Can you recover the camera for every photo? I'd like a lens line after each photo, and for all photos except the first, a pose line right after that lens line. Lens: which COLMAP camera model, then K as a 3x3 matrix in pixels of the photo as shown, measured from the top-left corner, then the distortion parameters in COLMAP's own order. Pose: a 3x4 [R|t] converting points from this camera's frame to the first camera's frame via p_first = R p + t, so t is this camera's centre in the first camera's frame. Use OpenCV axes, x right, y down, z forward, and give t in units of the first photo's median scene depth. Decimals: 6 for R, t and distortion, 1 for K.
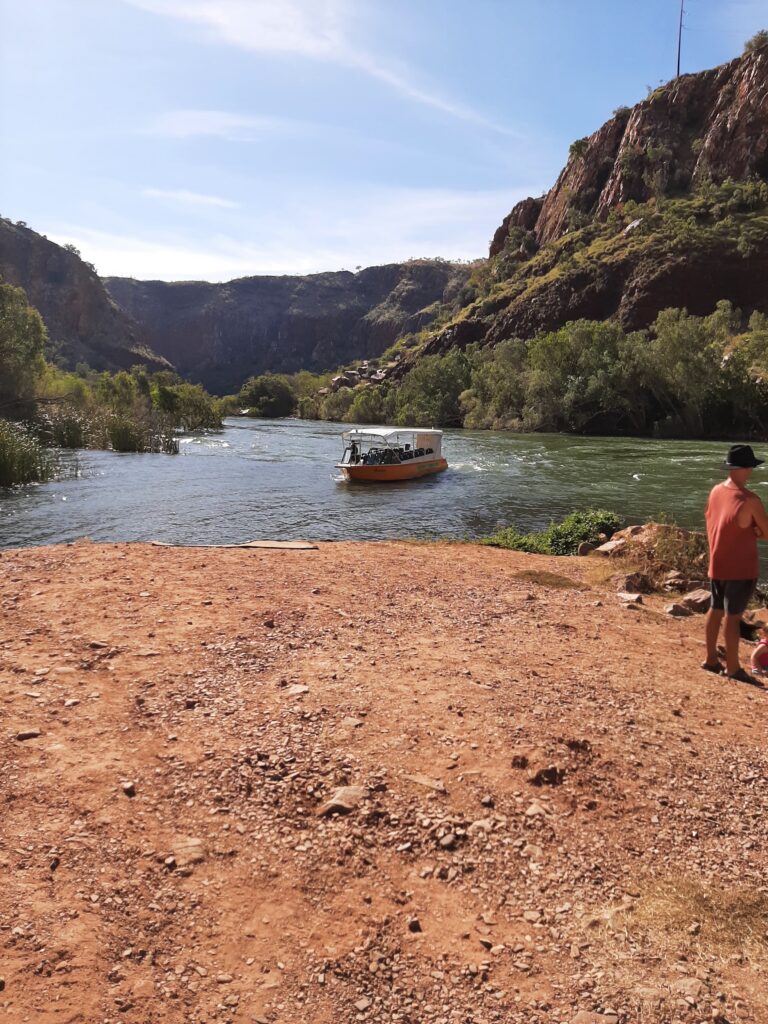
lens RADIAL K [[777.4, 0, 384.0], [0, 777.4, 513.4], [0, 0, 1]] dist [0.009535, 0.000343]
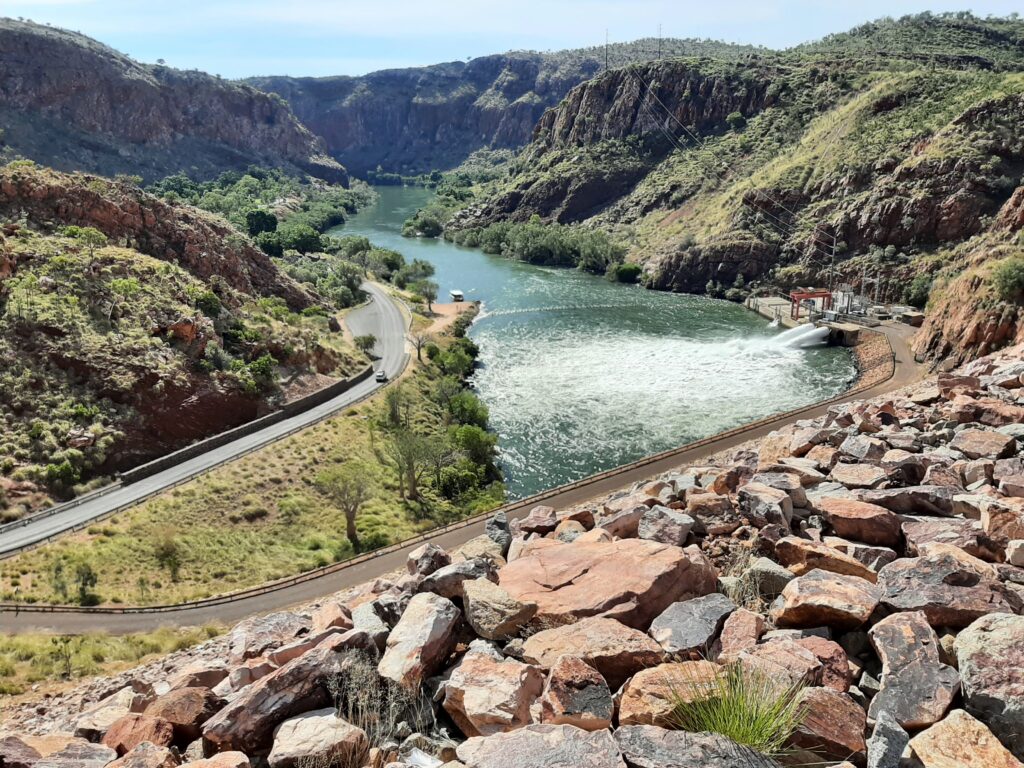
lens RADIAL K [[777.4, 0, 510.7], [0, 777.4, 384.8], [0, 0, 1]] dist [0.009535, 0.000343]
pose [[0.999015, -0.043814, -0.007032, 0.021416], [0.044366, 0.983121, 0.177497, -0.023551], [-0.000863, -0.177634, 0.984096, -0.332875]]
